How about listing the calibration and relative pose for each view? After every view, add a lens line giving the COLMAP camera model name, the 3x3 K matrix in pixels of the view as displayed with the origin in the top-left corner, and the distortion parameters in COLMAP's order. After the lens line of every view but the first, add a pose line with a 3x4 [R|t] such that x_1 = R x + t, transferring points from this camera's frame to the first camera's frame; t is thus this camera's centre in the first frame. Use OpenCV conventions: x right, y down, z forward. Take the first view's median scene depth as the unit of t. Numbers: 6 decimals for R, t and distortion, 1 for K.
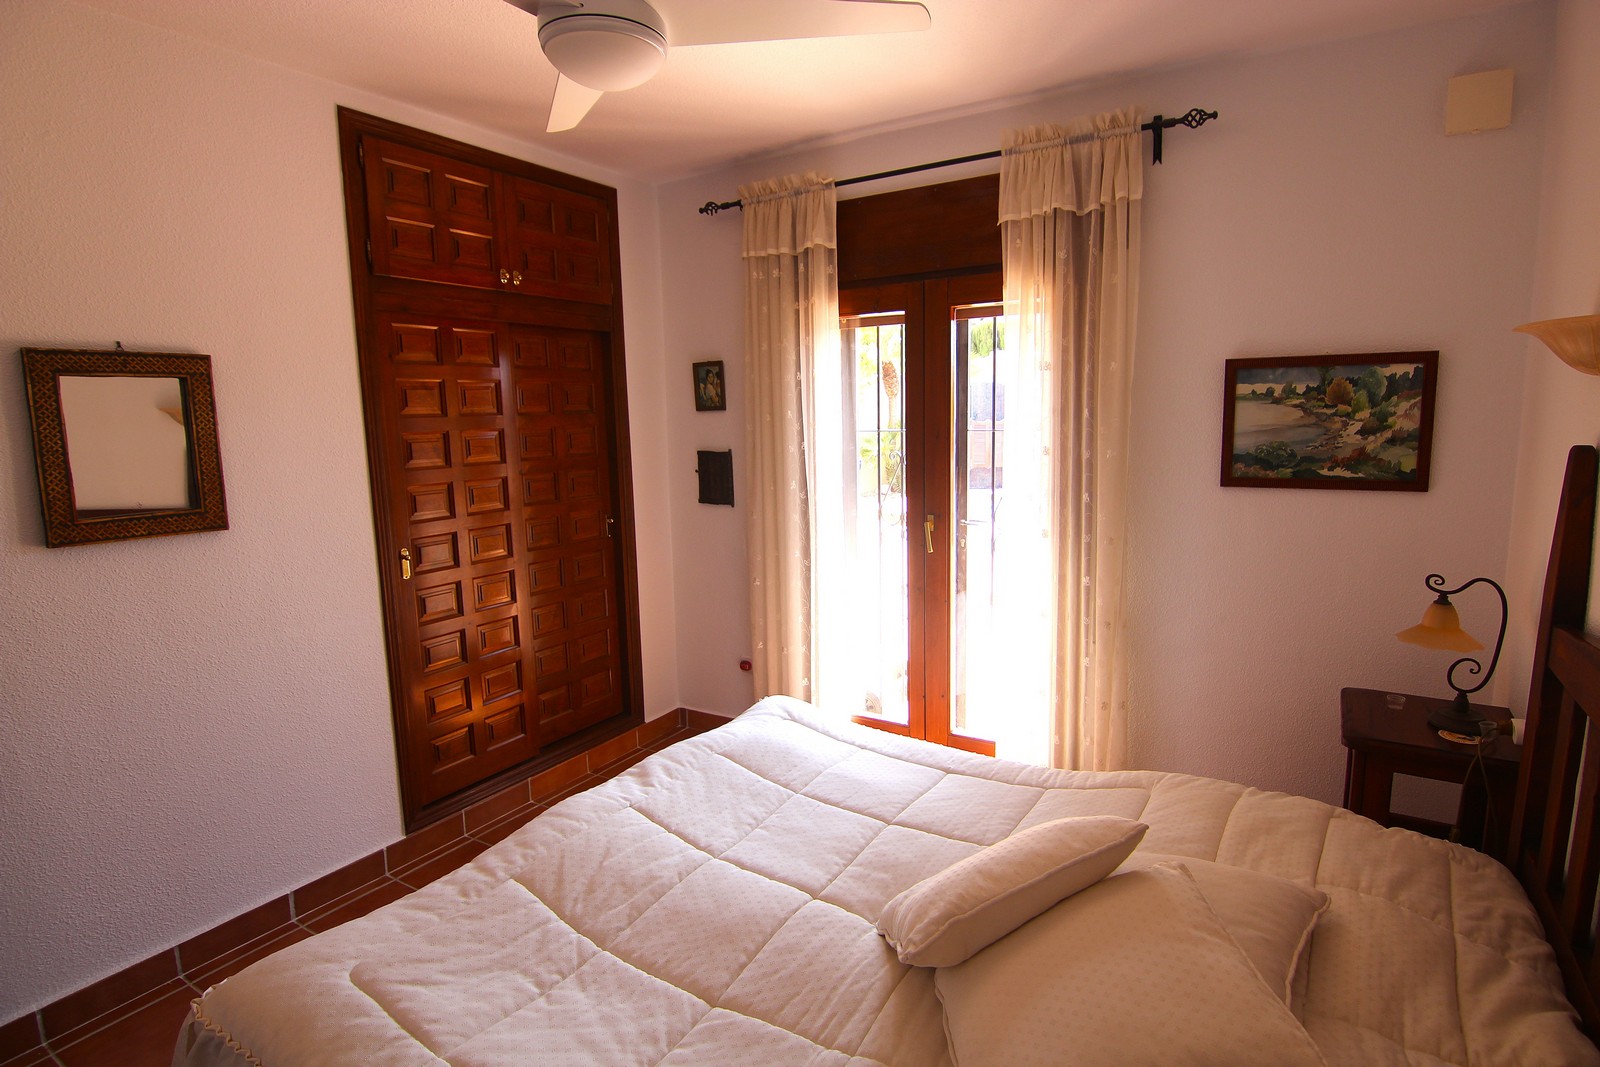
lens RADIAL K [[823.2, 0, 808.5], [0, 823.2, 525.0], [0, 0, 1]] dist [-0.004259, -0.013249]
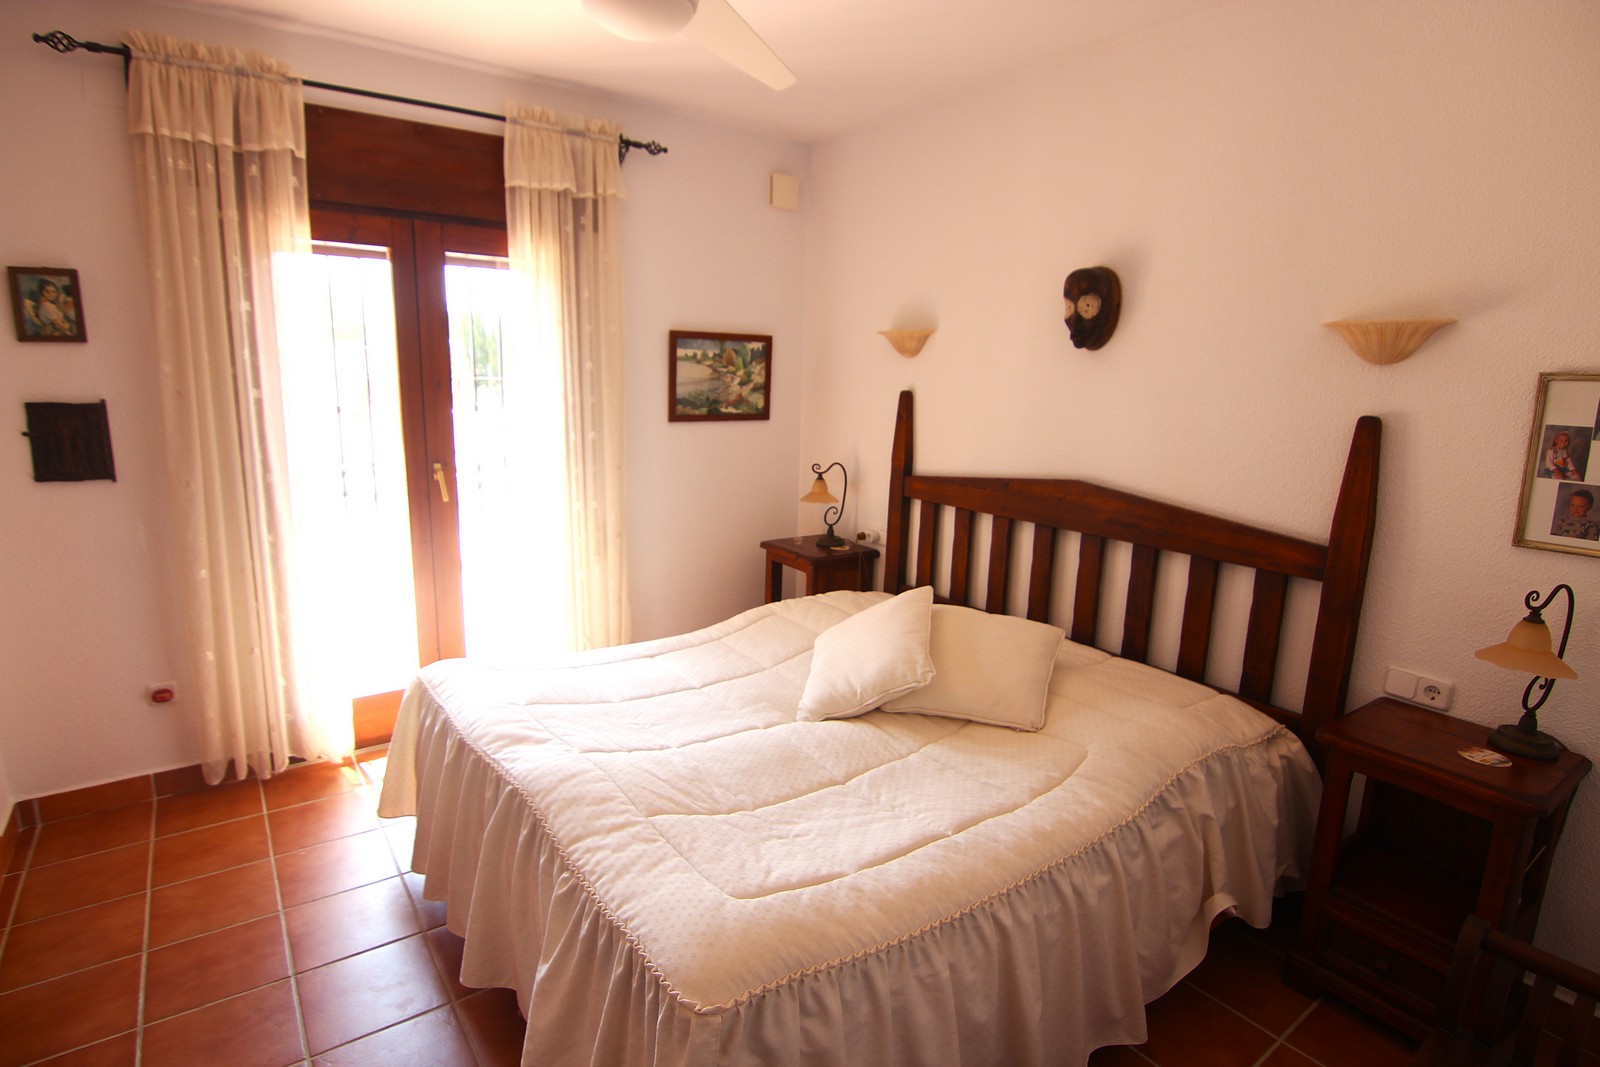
lens RADIAL K [[823.2, 0, 808.5], [0, 823.2, 525.0], [0, 0, 1]] dist [-0.004259, -0.013249]
pose [[0.370639, -0.142371, 0.917800, -0.749164], [0.095166, 0.988802, 0.114953, -0.012984], [-0.923888, 0.044737, 0.380038, 0.270732]]
